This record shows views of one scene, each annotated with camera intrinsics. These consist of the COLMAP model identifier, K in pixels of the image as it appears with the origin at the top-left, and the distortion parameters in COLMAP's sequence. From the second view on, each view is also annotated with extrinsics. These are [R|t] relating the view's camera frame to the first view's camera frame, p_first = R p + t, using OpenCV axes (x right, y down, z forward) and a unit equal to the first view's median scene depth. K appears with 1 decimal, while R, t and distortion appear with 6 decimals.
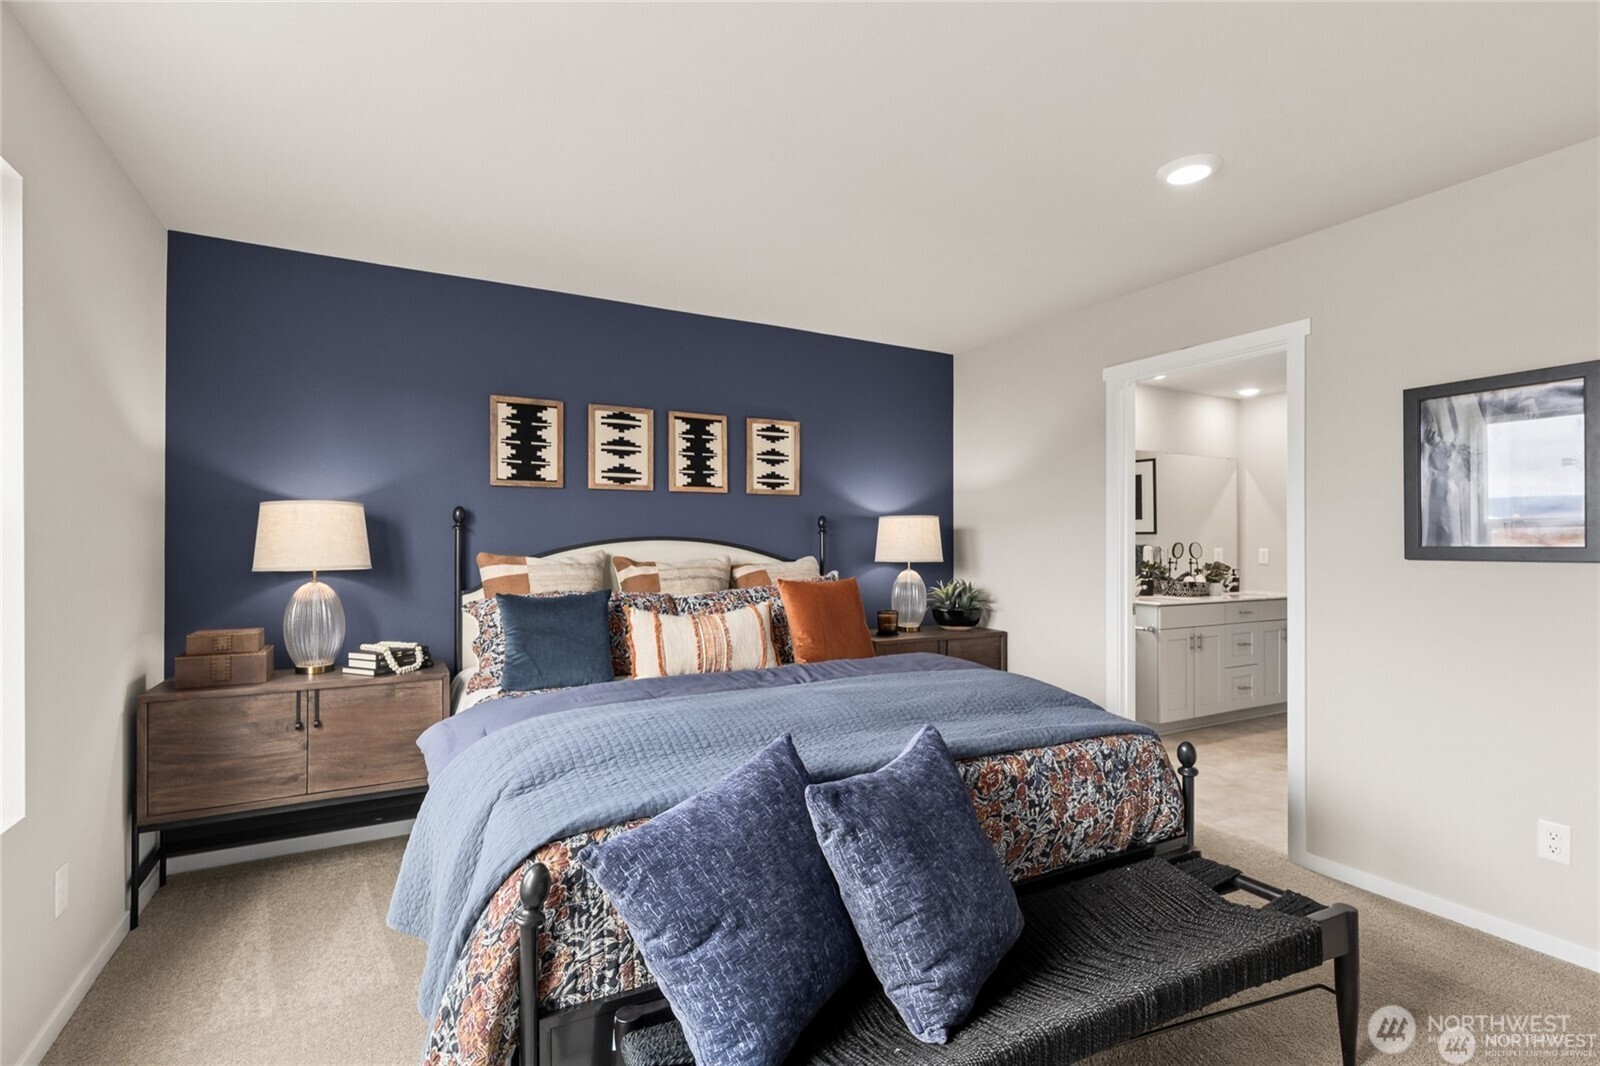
lens RADIAL K [[733.2, 0, 792.2], [0, 733.2, 542.4], [0, 0, 1]] dist [0.009619, -0.000377]
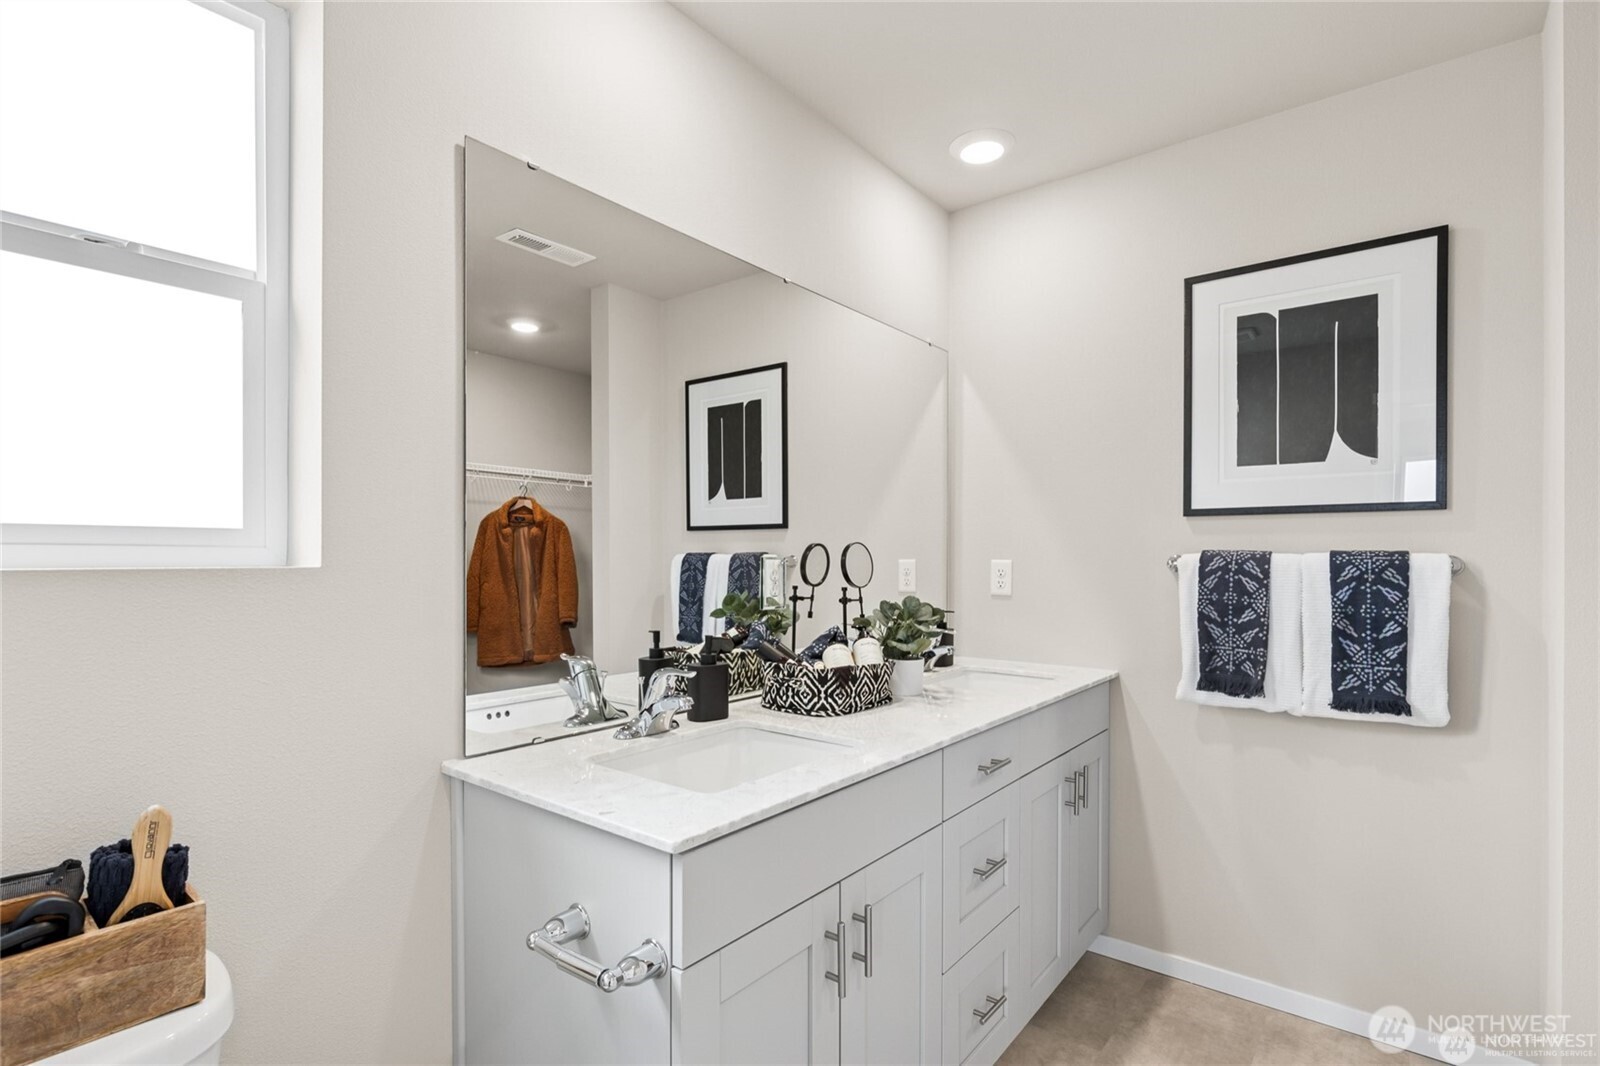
lens RADIAL K [[778.0, 0, 806.1], [0, 778.0, 545.3], [0, 0, 1]] dist [-0.010809, 0.003412]
pose [[0.913944, 0.009635, 0.405726, 0.371789], [-0.006211, 0.999933, -0.009754, 0.005165], [-0.405793, 0.006395, 0.913943, 0.663703]]
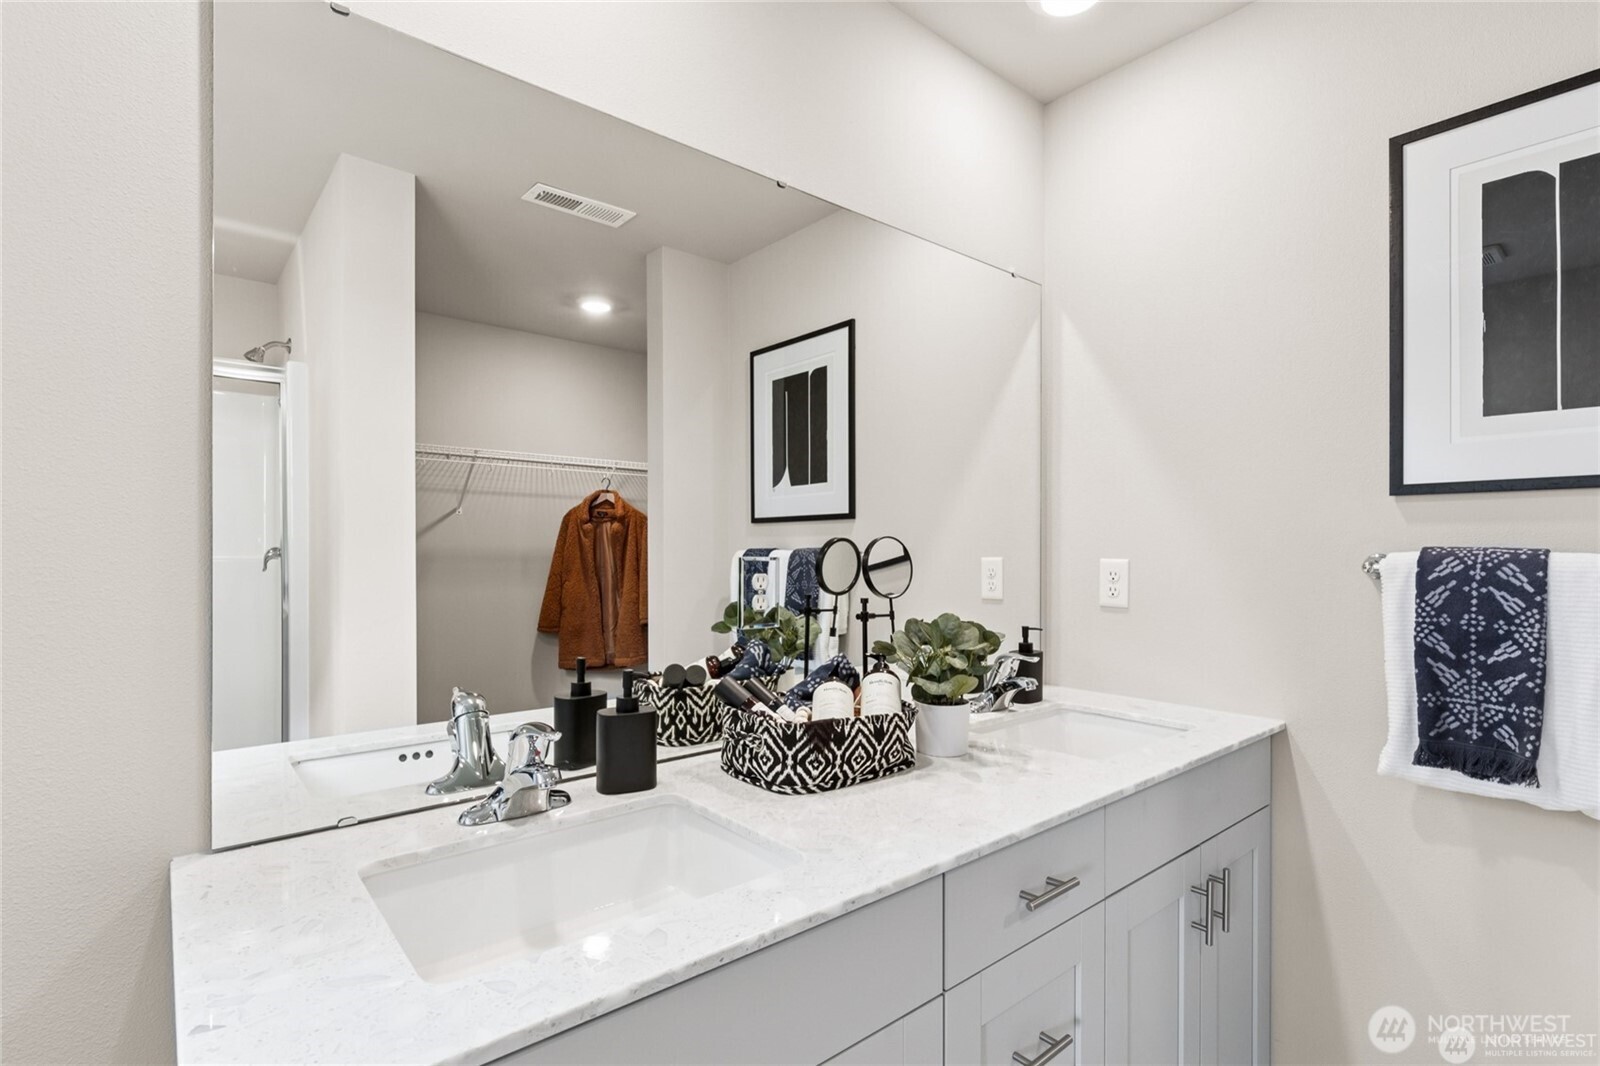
lens RADIAL K [[778.0, 0, 806.1], [0, 778.0, 539.4], [0, 0, 1]] dist [-0.010809, 0.003412]
pose [[0.976412, 0.005859, 0.215834, 0.460505], [-0.004090, 0.999954, -0.008641, 0.003398], [-0.215875, 0.007554, 0.976392, 0.735654]]
